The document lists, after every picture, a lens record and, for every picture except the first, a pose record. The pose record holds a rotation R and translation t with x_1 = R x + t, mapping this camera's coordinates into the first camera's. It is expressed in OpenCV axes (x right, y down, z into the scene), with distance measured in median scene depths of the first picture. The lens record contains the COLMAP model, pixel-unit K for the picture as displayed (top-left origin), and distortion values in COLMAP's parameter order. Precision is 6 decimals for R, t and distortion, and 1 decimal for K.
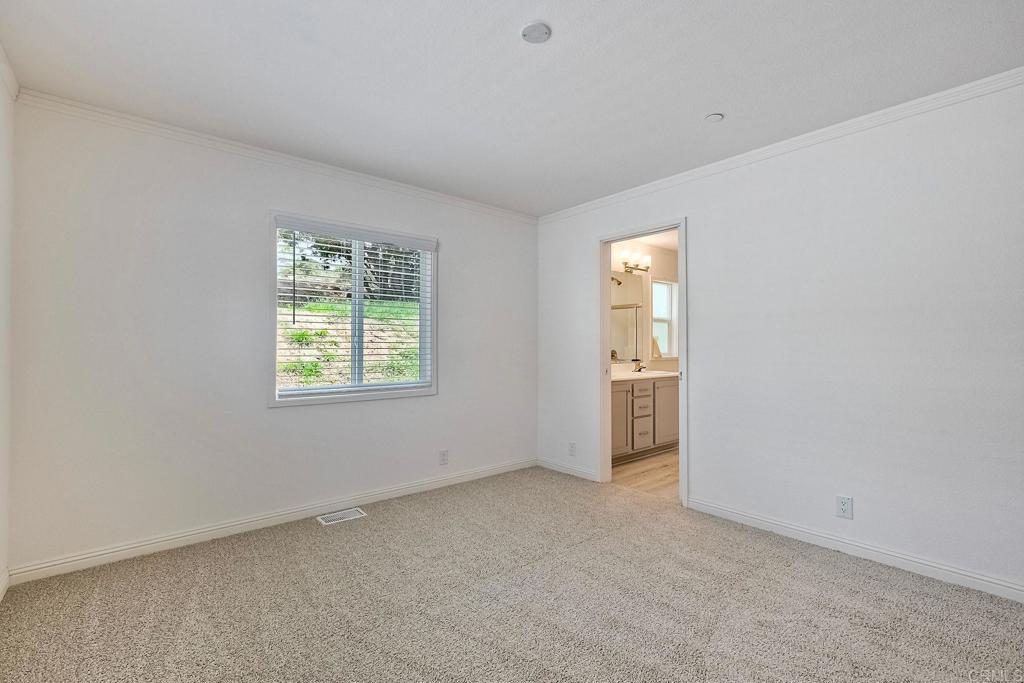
lens RADIAL K [[488.3, 0, 504.4], [0, 488.3, 338.9], [0, 0, 1]] dist [-0.020990, -0.000638]
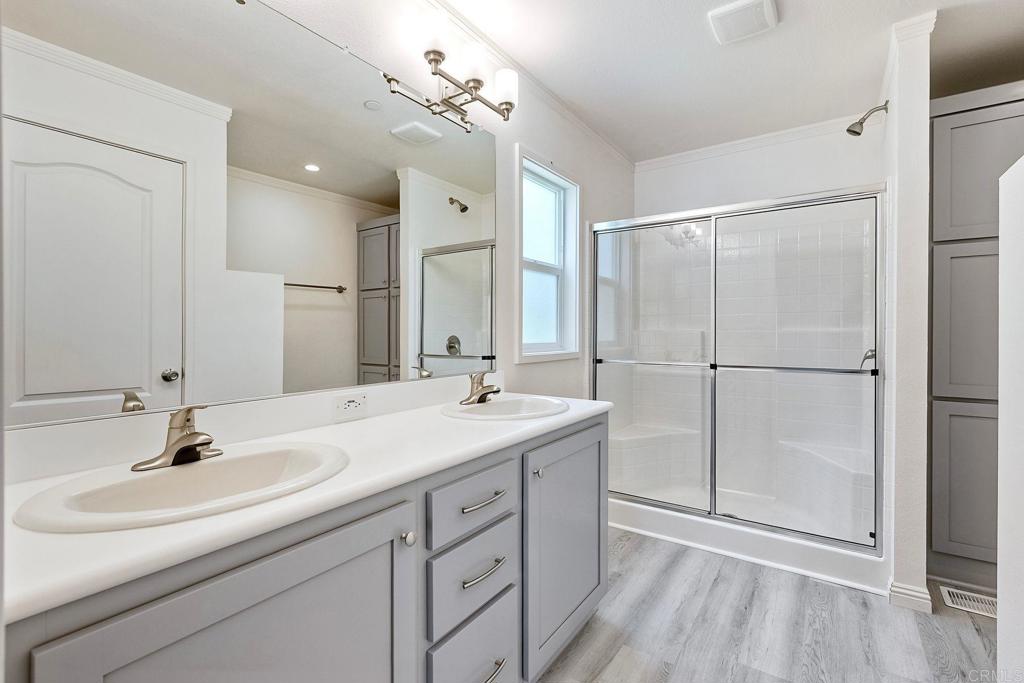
lens RADIAL K [[488.3, 0, 514.3], [0, 488.3, 340.1], [0, 0, 1]] dist [-0.020990, -0.000638]
pose [[0.964165, -0.006059, 0.265234, 0.188013], [-0.002255, 0.999516, 0.031032, 0.012708], [-0.265293, -0.030518, 0.963685, 0.603949]]
